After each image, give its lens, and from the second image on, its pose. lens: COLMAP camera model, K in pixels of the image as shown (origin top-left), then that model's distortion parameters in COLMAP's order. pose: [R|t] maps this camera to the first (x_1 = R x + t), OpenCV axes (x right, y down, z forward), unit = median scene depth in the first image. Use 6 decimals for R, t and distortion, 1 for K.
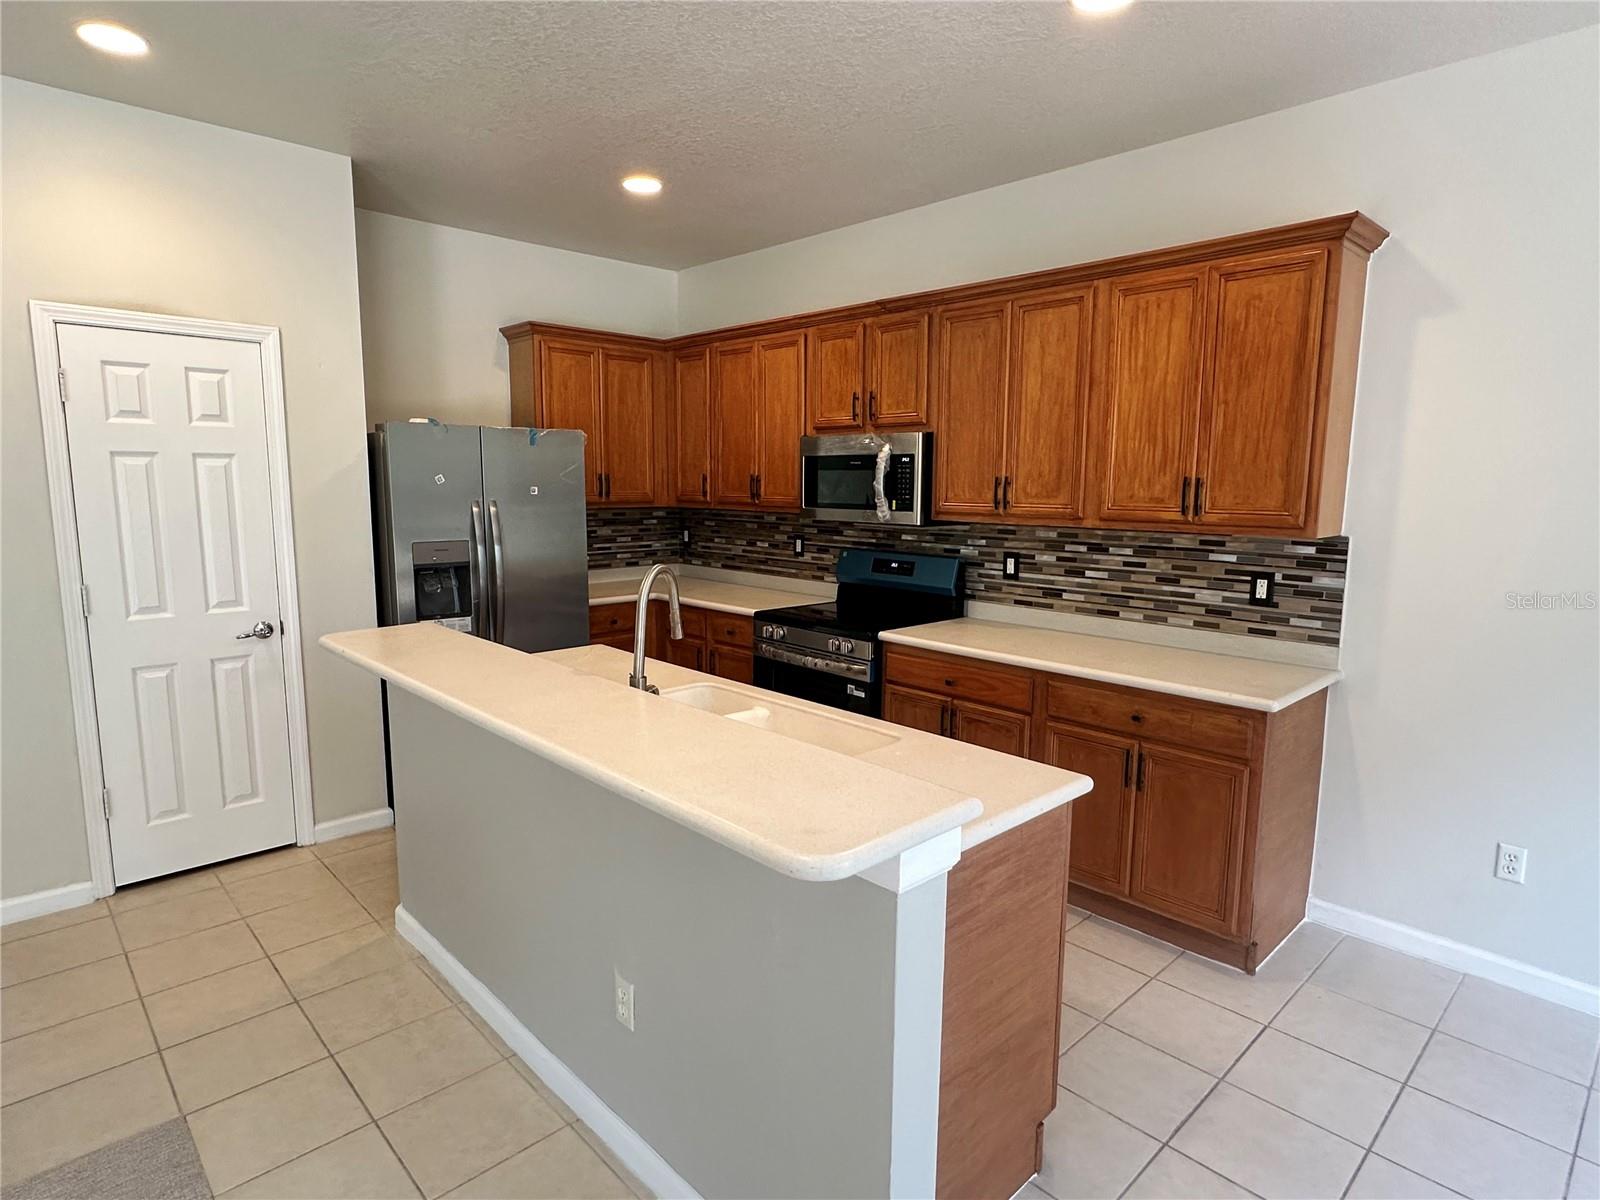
lens RADIAL K [[881.5, 0, 799.1], [0, 881.5, 599.7], [0, 0, 1]] dist [0.000420, 0.000100]
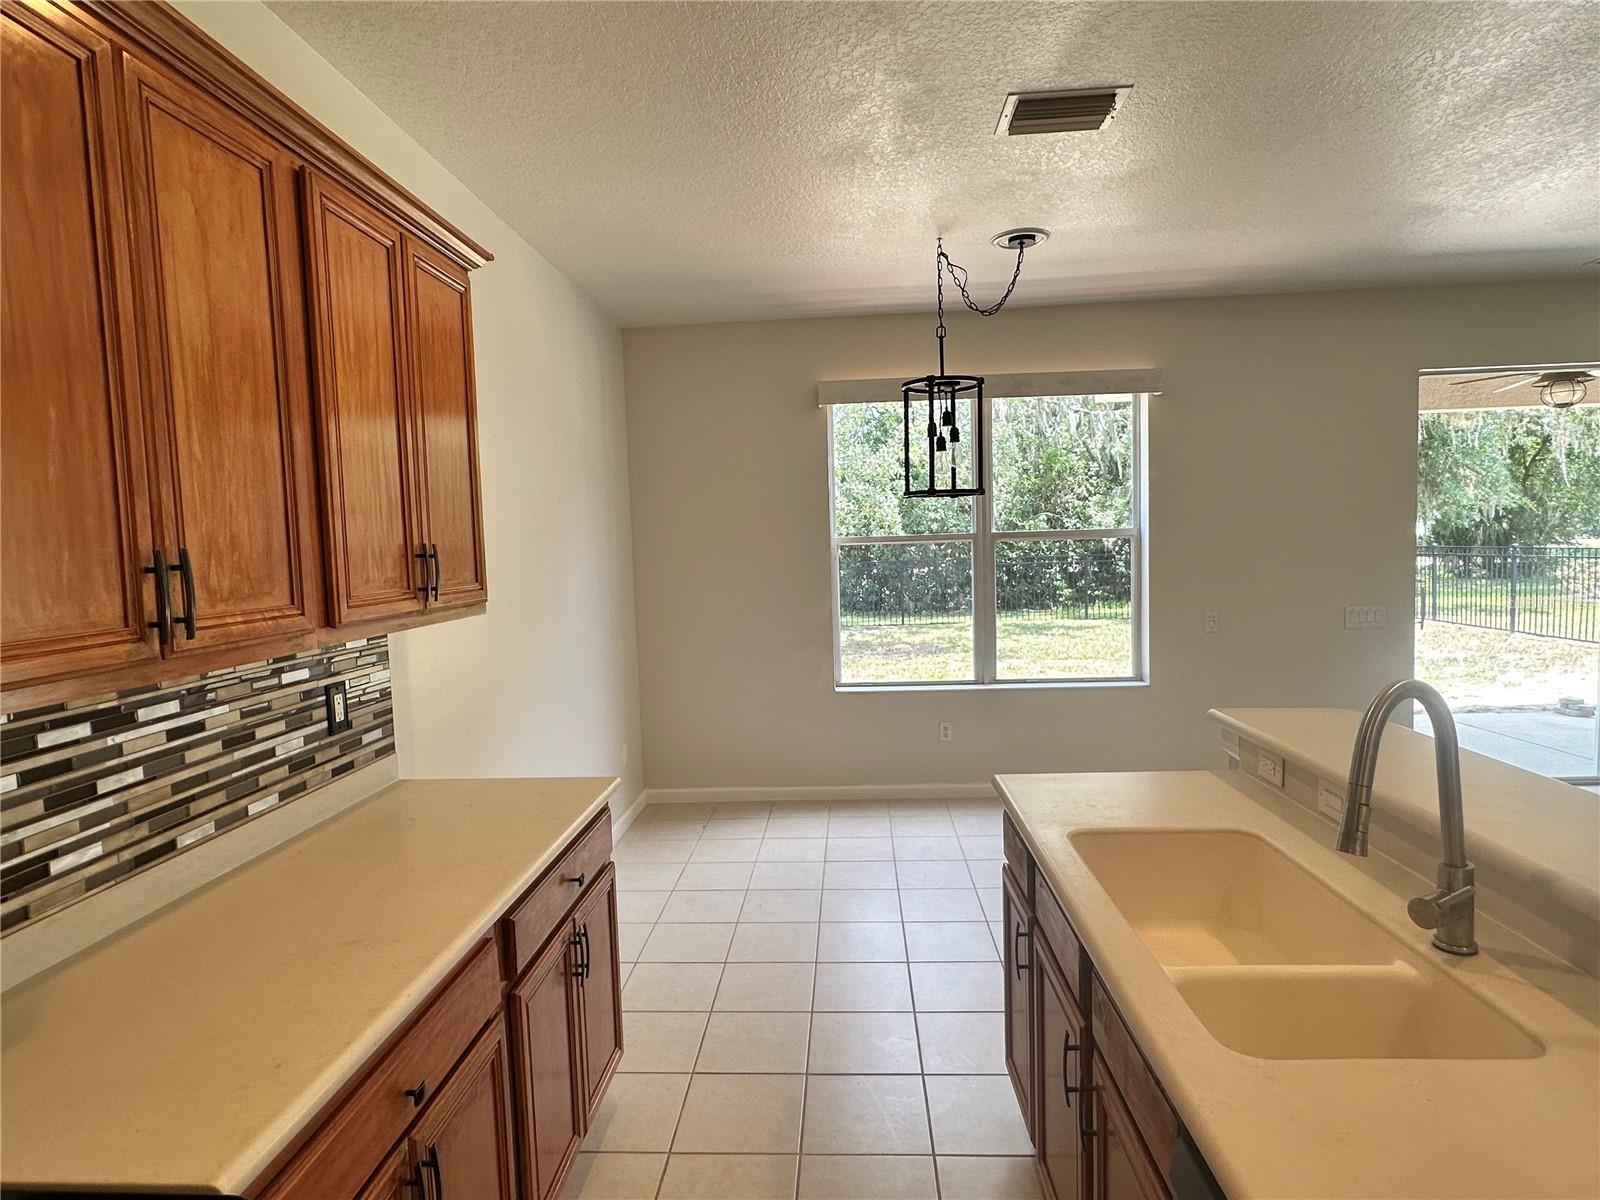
lens RADIAL K [[881.5, 0, 803.1], [0, 881.5, 600.0], [0, 0, 1]] dist [0.000420, 0.000100]
pose [[-0.683929, -0.038806, 0.728516, -0.206576], [0.123330, 0.978062, 0.167881, -0.154586], [-0.719049, 0.204667, -0.664139, 1.102245]]
